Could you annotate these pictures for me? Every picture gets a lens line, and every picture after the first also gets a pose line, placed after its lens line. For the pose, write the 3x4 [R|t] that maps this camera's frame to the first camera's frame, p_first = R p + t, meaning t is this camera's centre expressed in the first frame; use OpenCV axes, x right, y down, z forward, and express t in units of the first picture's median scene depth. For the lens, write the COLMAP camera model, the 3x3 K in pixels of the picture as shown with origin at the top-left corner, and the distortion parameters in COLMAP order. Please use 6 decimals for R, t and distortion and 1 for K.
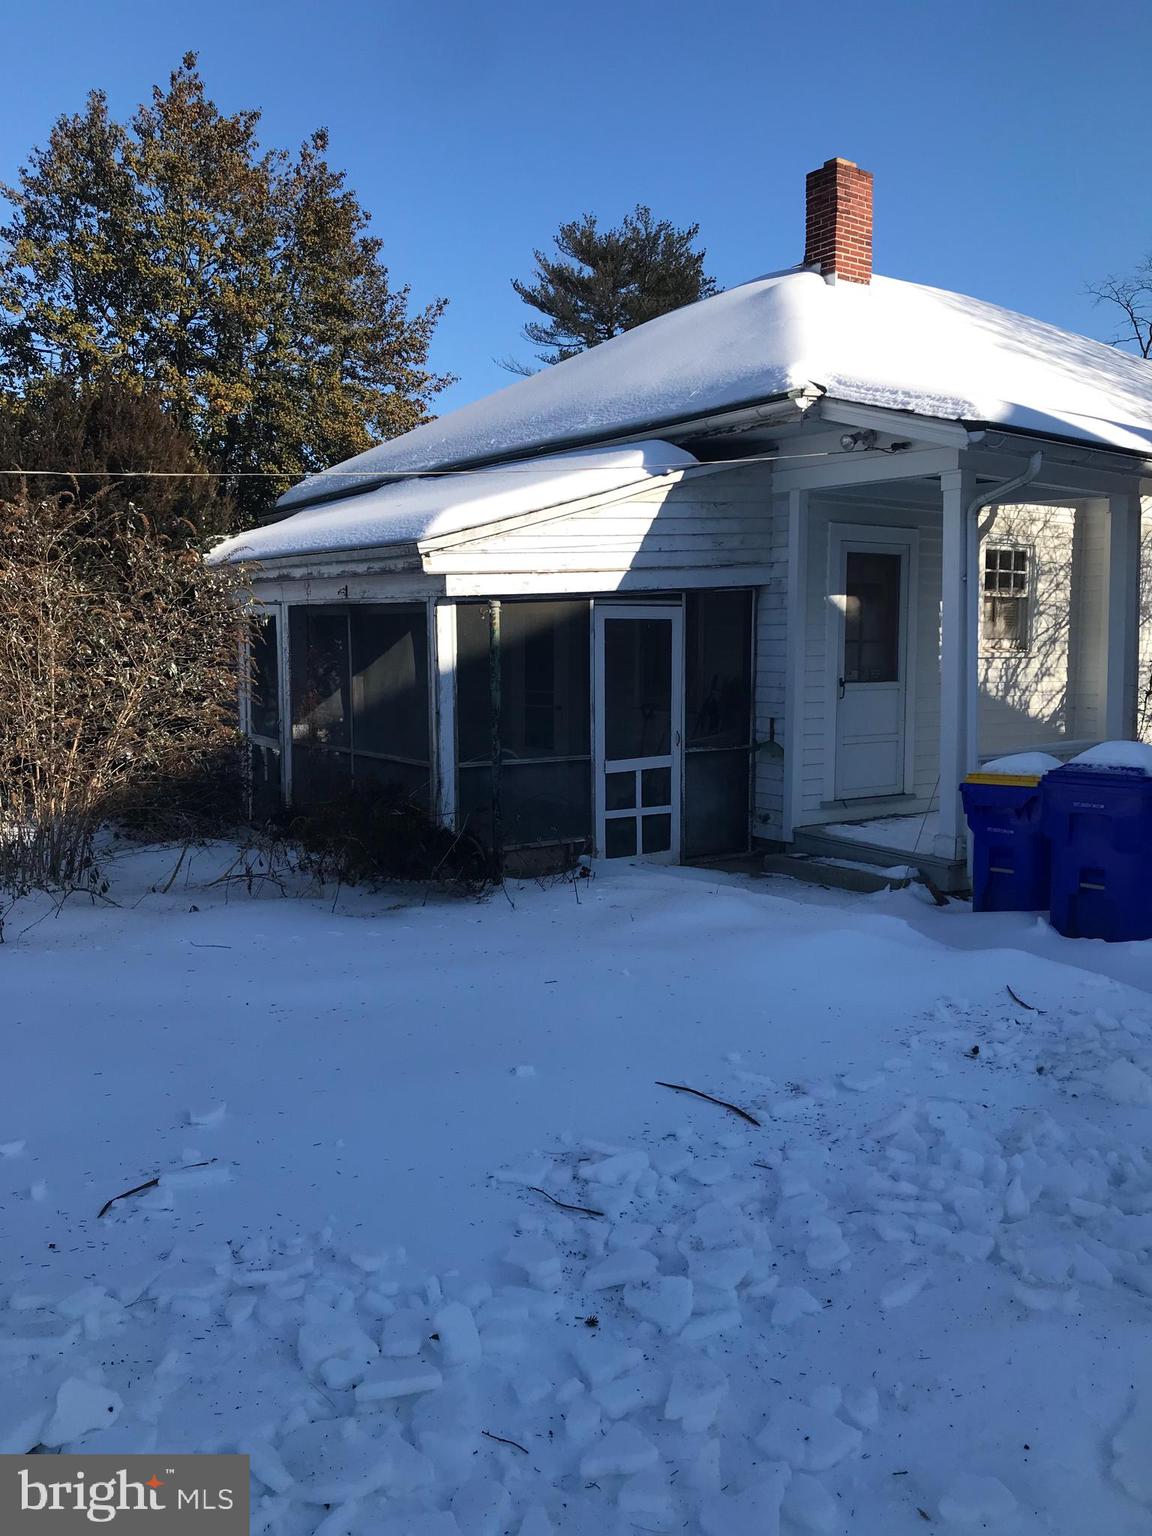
lens RADIAL K [[1259.6, 0, 570.5], [0, 1259.6, 770.6], [0, 0, 1]] dist [0.021084, -0.021042]
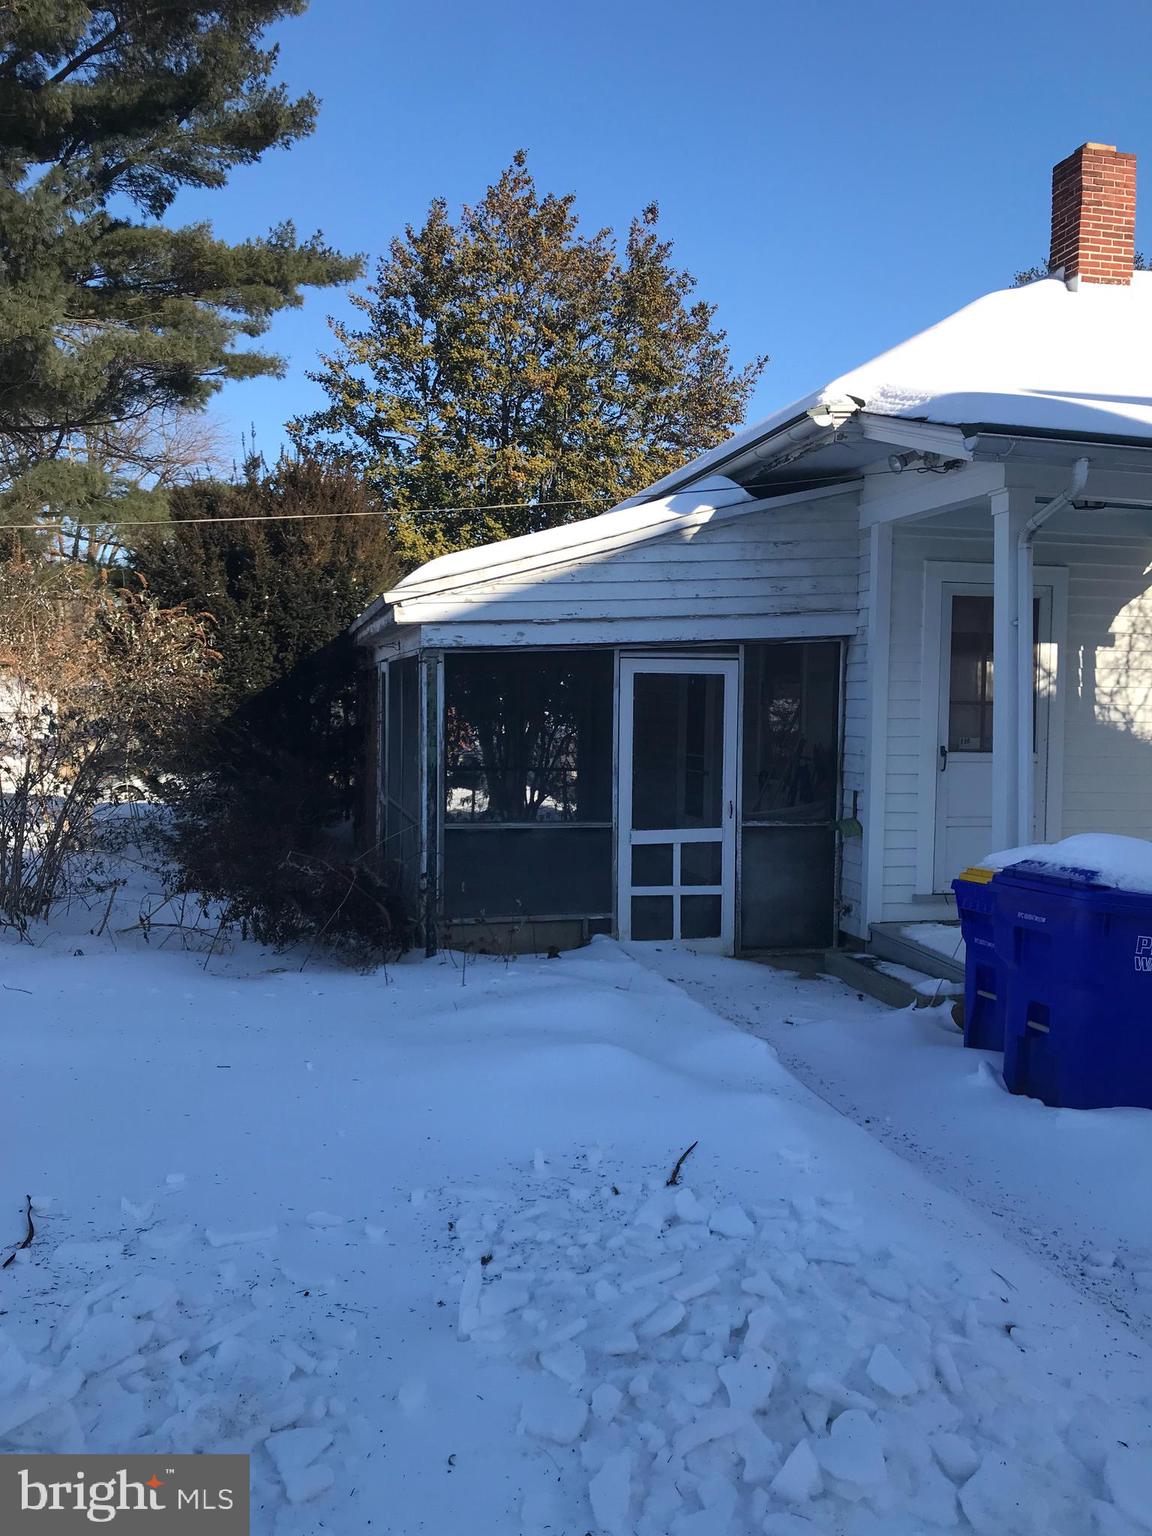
lens RADIAL K [[1259.6, 0, 578.8], [0, 1259.6, 761.9], [0, 0, 1]] dist [0.021084, -0.021042]
pose [[0.920225, 0.030961, -0.390164, 0.322425], [-0.055103, 0.997186, -0.050833, -0.008141], [0.387493, 0.068276, 0.919341, 0.147507]]
